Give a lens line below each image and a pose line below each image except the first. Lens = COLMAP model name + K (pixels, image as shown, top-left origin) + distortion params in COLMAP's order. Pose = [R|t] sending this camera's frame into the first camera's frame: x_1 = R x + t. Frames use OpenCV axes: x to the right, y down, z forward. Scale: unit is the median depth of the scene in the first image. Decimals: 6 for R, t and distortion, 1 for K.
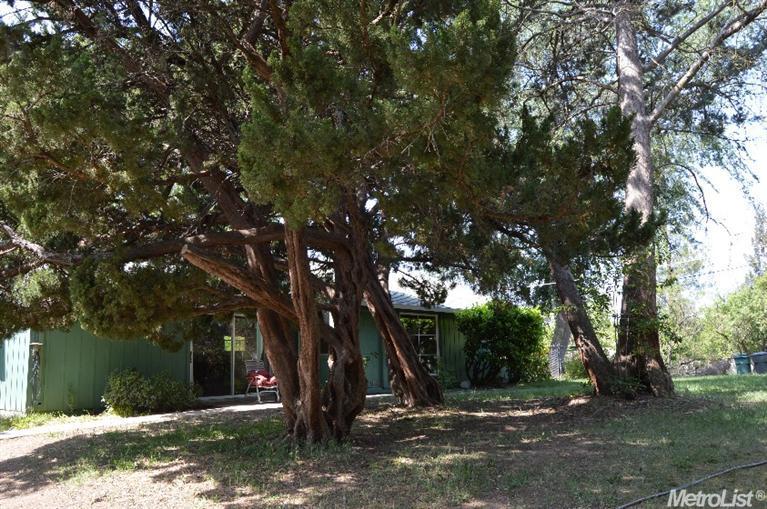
lens RADIAL K [[629.0, 0, 383.0], [0, 629.0, 256.1], [0, 0, 1]] dist [-0.066085, -0.004701]
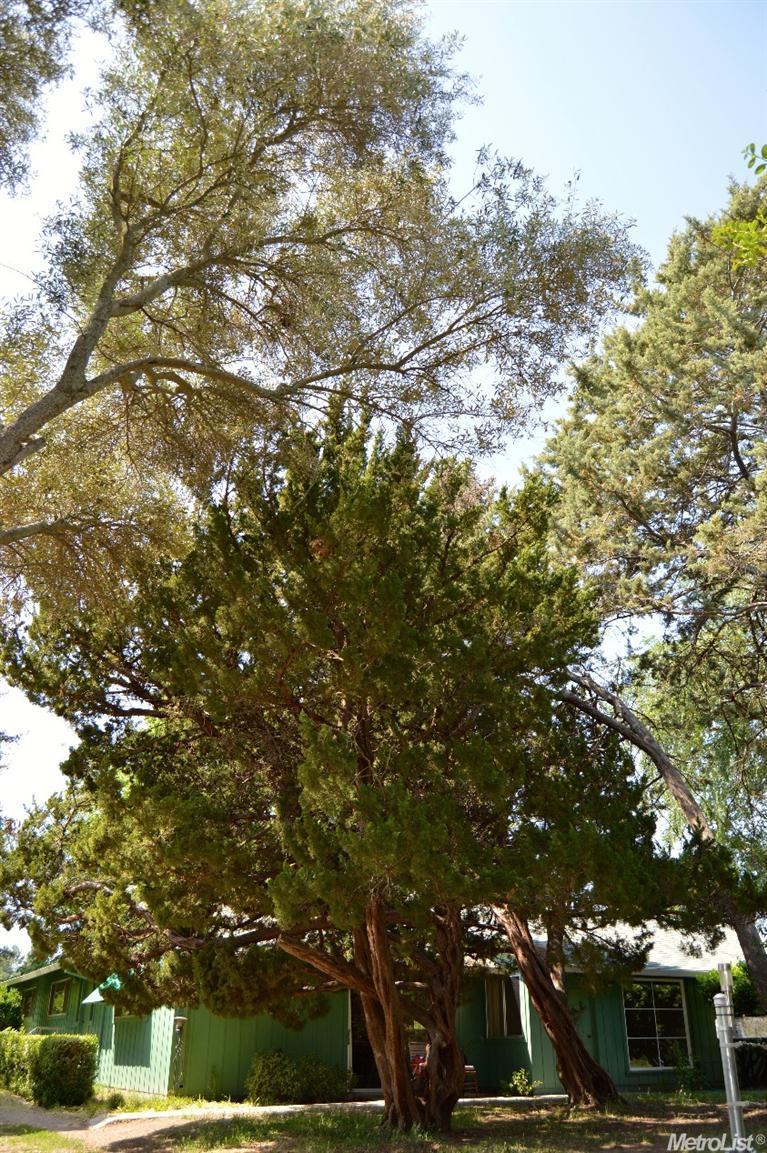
lens RADIAL K [[945.6, 0, 384.8], [0, 945.6, 576.4], [0, 0, 1]] dist [-0.066085, -0.004701]
pose [[0.941163, -0.128848, -0.312427, 0.294980], [0.030038, 0.952703, -0.302416, -0.070906], [0.336616, 0.275238, 0.900519, -0.409258]]
